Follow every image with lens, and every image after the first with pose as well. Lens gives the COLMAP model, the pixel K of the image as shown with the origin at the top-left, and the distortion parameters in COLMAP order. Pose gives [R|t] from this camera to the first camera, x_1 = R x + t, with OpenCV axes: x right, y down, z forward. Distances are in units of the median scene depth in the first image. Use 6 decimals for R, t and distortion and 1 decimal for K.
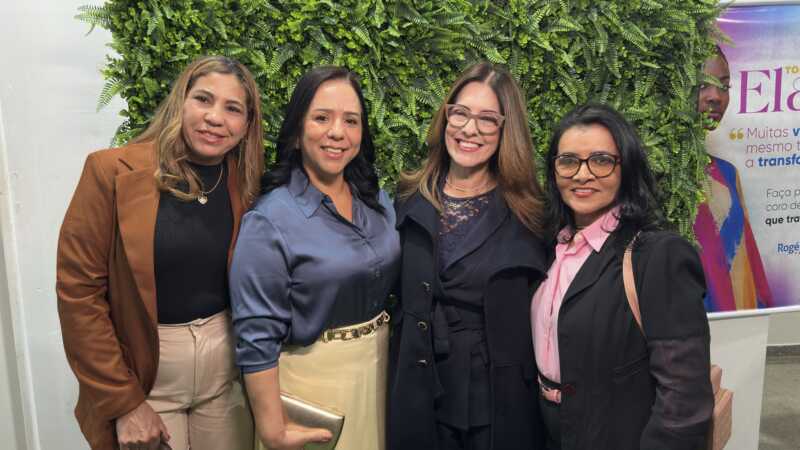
lens RADIAL K [[586.3, 0, 404.8], [0, 586.3, 234.7], [0, 0, 1]] dist [0.076196, -0.154457]
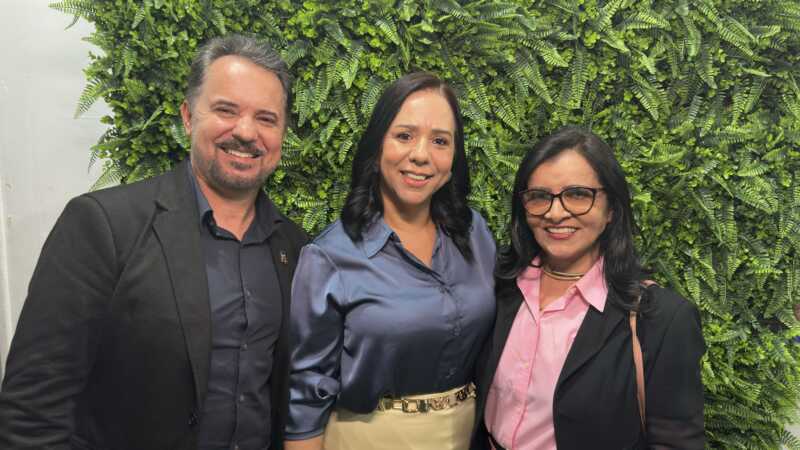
lens RADIAL K [[573.4, 0, 403.4], [0, 573.4, 224.2], [0, 0, 1]] dist [0.026562, -0.050802]
pose [[0.995641, 0.036544, -0.085813, 0.025862], [-0.038781, 0.998946, -0.024549, -0.052457], [0.084825, 0.027770, 0.996009, 0.217788]]
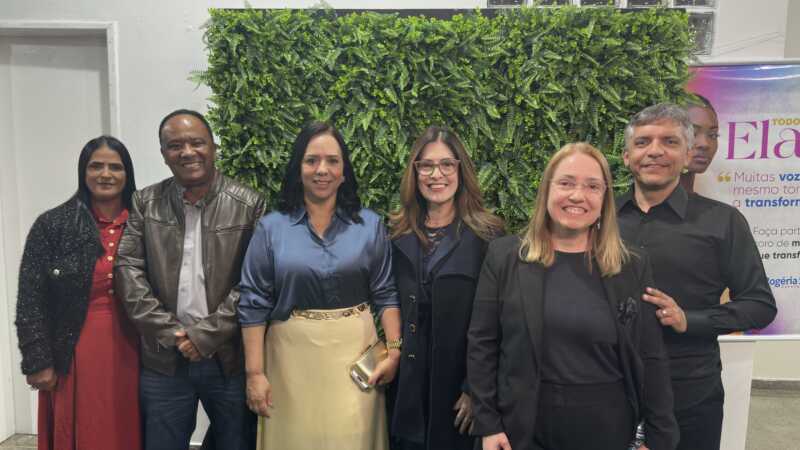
lens RADIAL K [[561.1, 0, 397.9], [0, 561.1, 222.8], [0, 0, 1]] dist [0.117276, -0.203804]
pose [[0.985499, 0.052427, -0.161378, 0.157897], [-0.058884, 0.997634, -0.035493, -0.009244], [0.159136, 0.044481, 0.986254, -0.217919]]
